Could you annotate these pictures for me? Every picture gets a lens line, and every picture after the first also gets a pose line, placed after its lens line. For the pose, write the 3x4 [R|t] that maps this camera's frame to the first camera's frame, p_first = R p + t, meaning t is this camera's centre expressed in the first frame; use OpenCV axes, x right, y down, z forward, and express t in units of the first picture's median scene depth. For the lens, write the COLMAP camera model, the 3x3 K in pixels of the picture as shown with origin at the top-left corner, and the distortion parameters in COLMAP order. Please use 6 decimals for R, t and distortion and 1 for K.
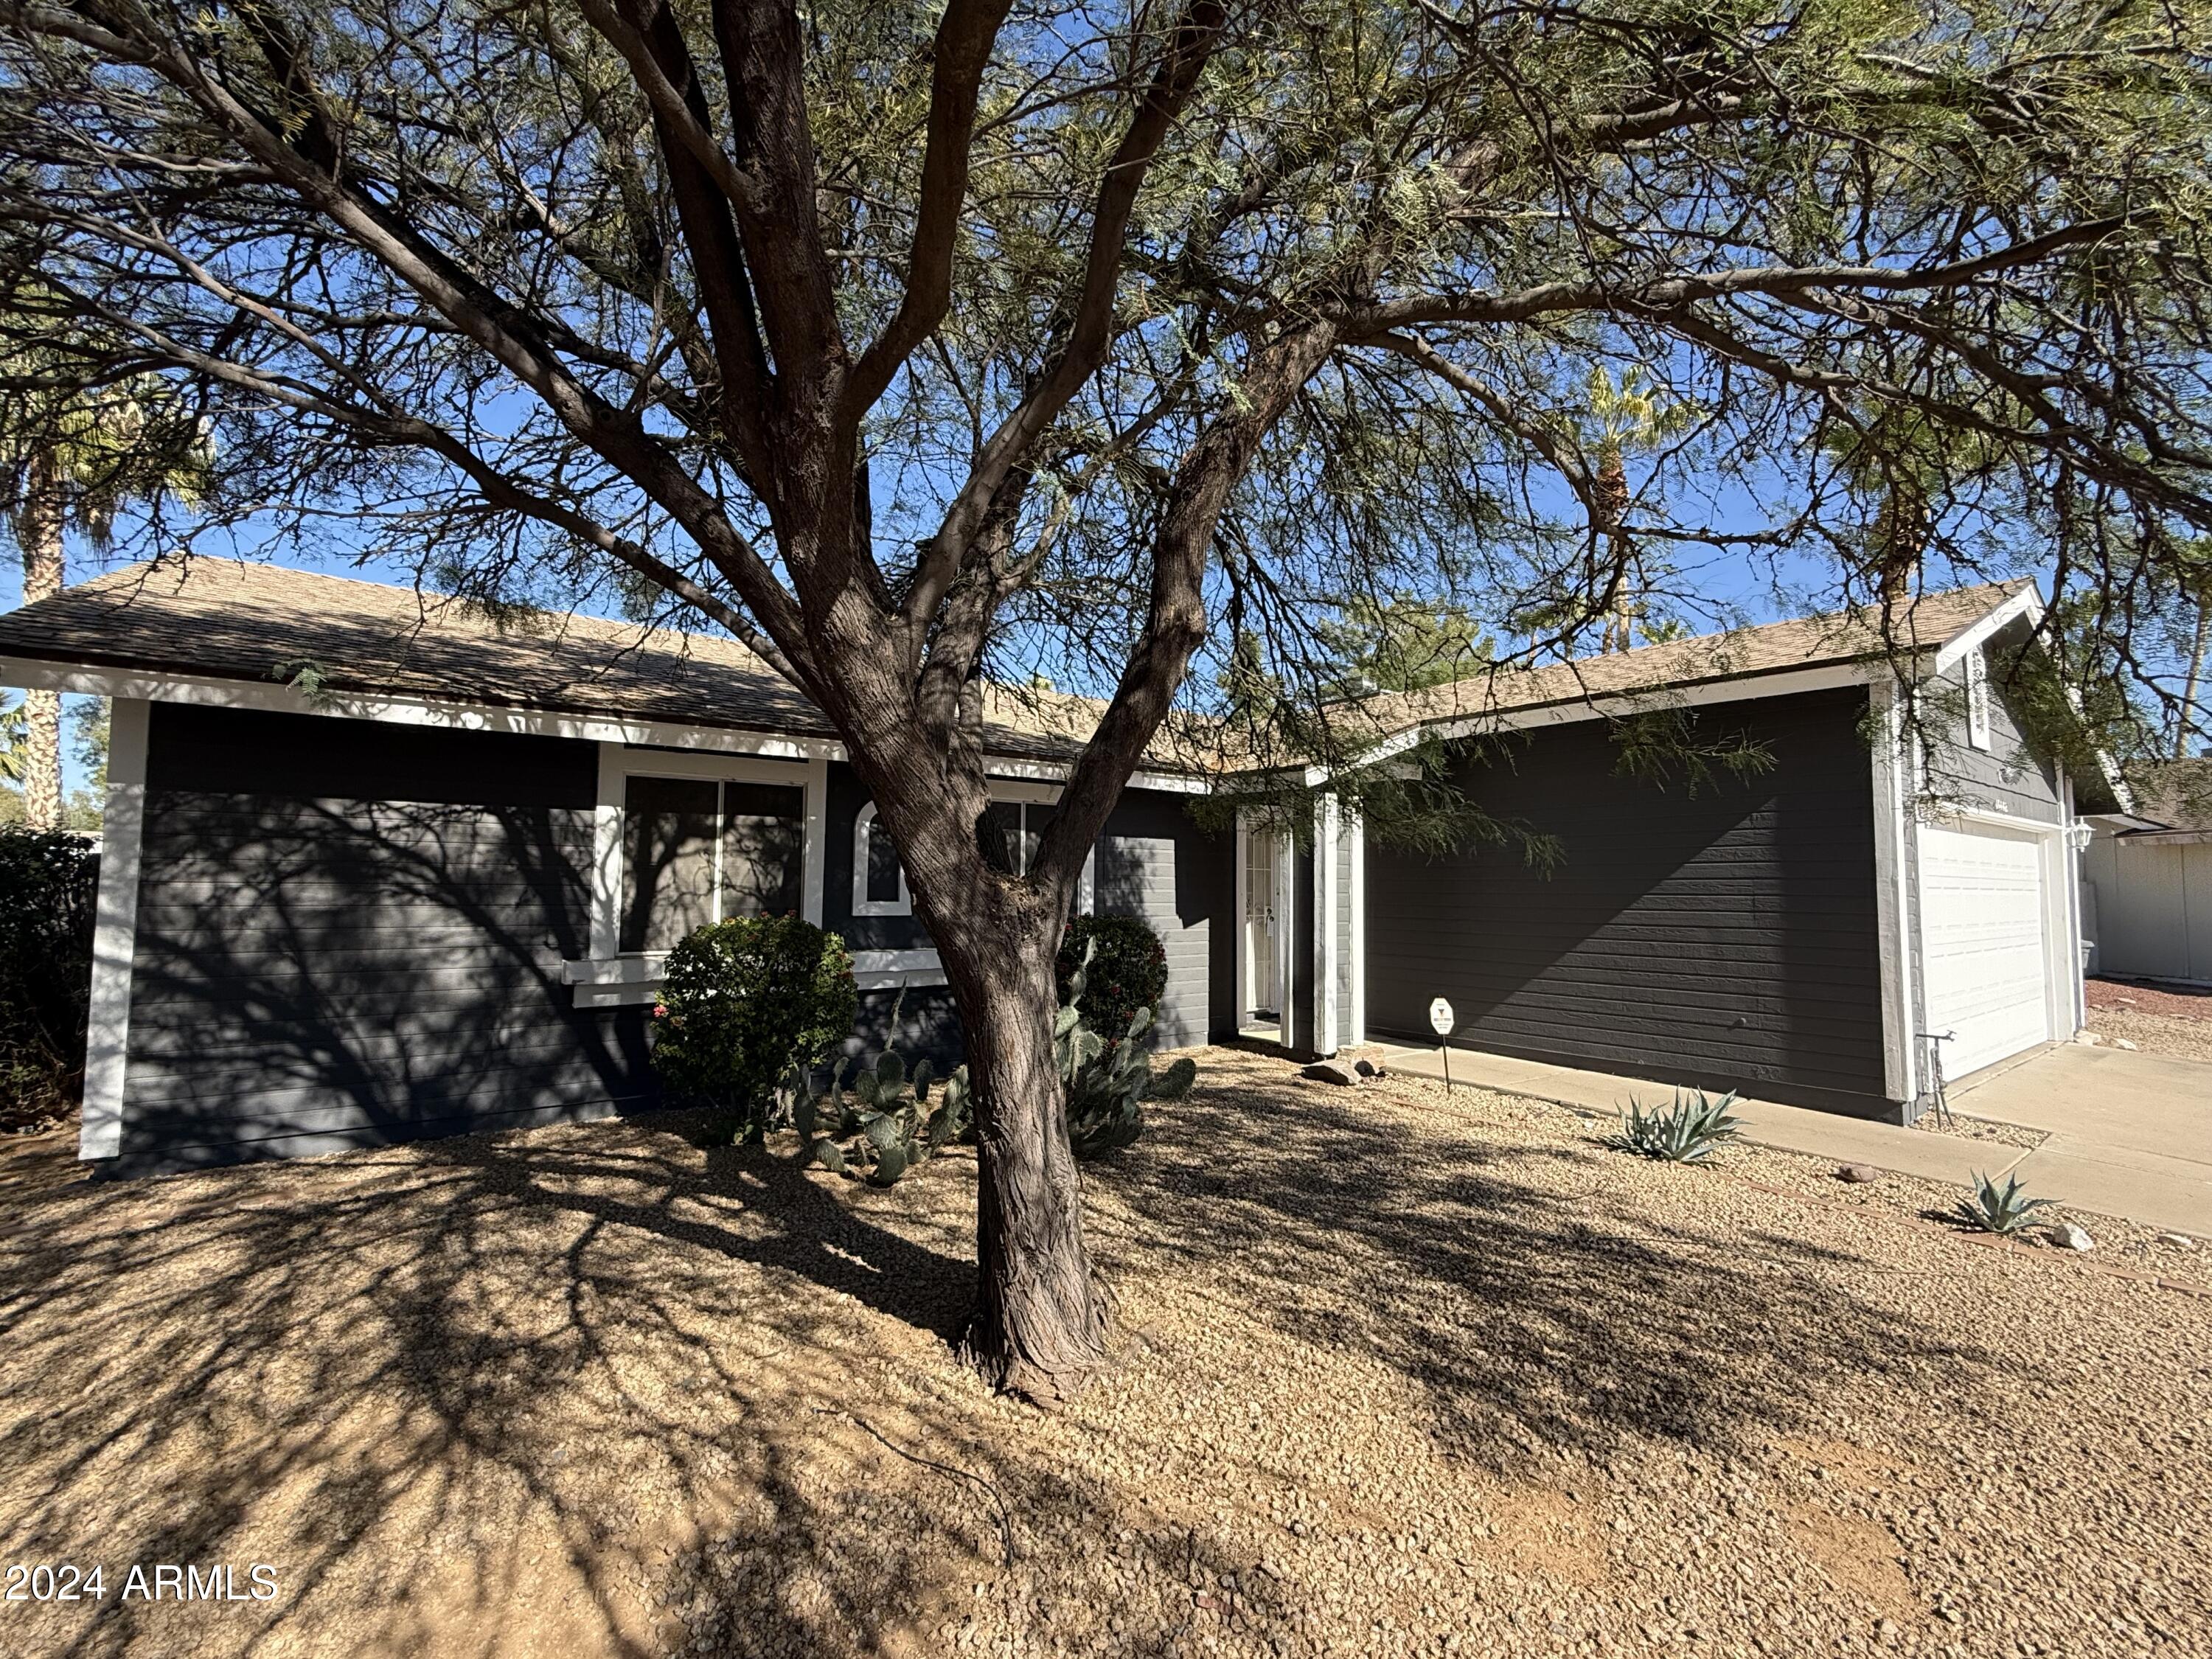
lens RADIAL K [[990.0, 0, 1105.9], [0, 990.0, 820.5], [0, 0, 1]] dist [-0.001127, 0.001166]
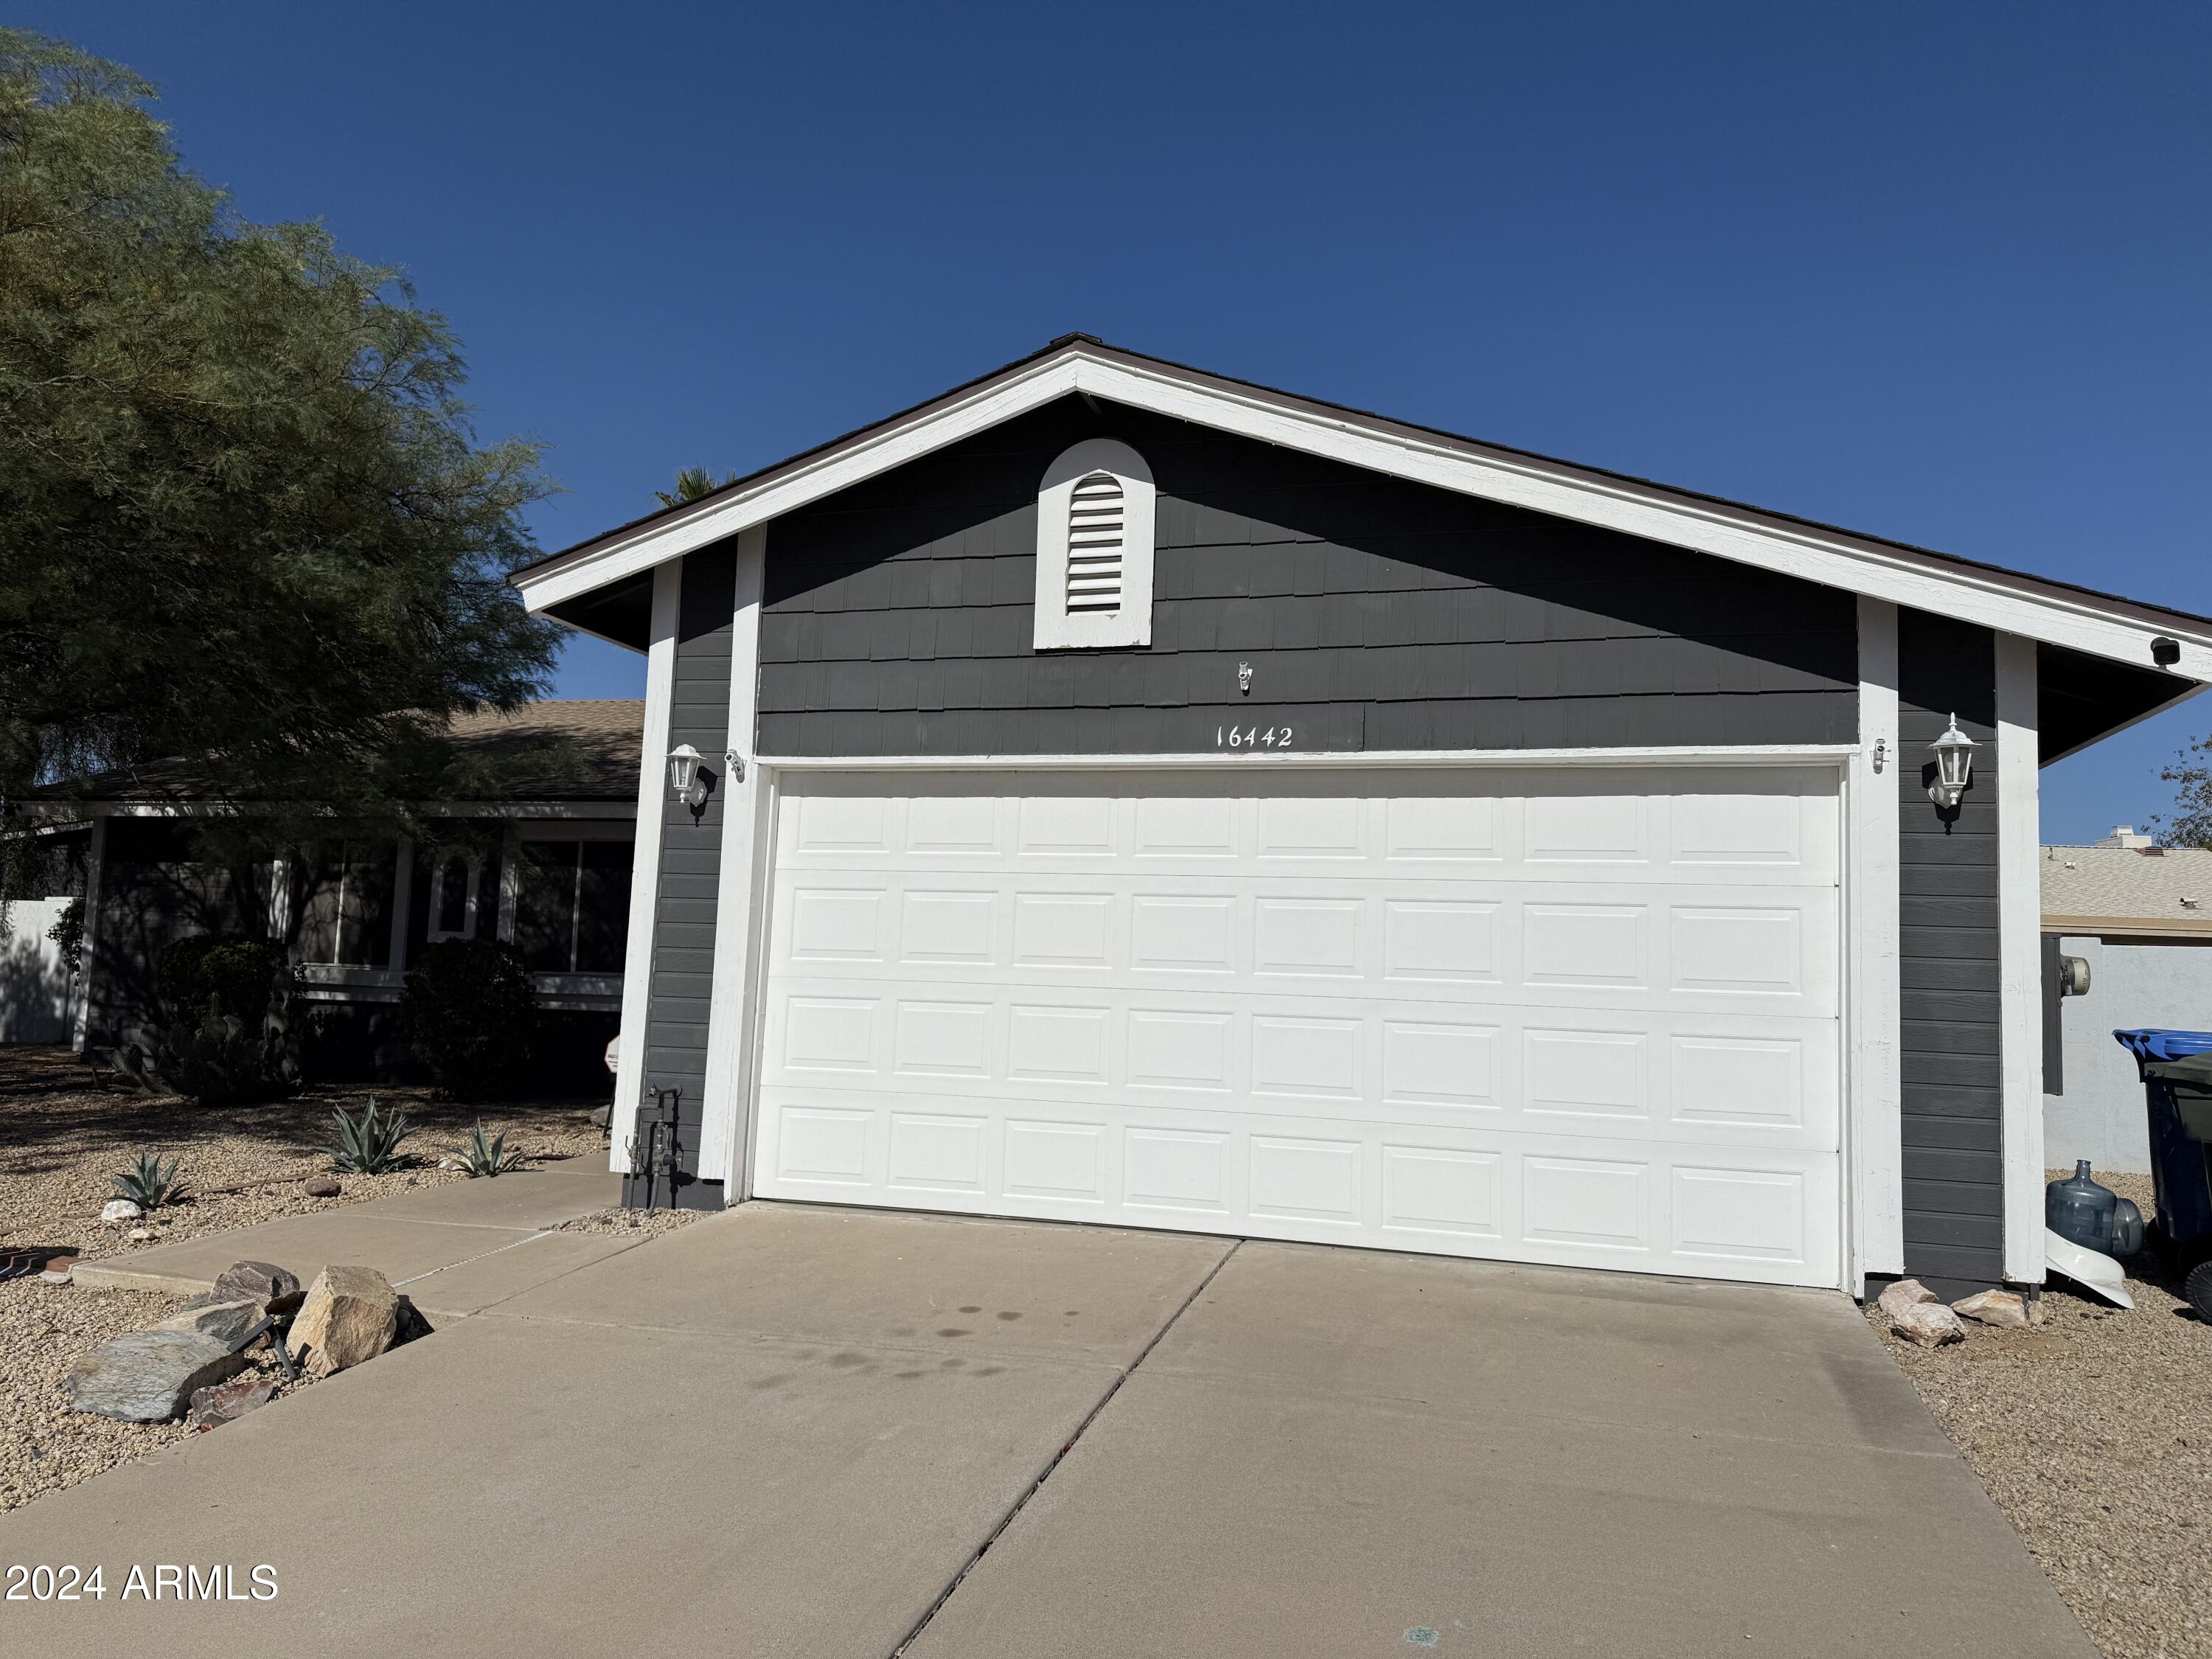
lens RADIAL K [[1556.6, 0, 1110.3], [0, 1556.6, 815.5], [0, 0, 1]] dist [0.049637, -0.055087]
pose [[0.577567, -0.078144, -0.812595, 2.563085], [0.021744, 0.996527, -0.080377, 0.162768], [0.816054, 0.028754, 0.577260, 0.811267]]
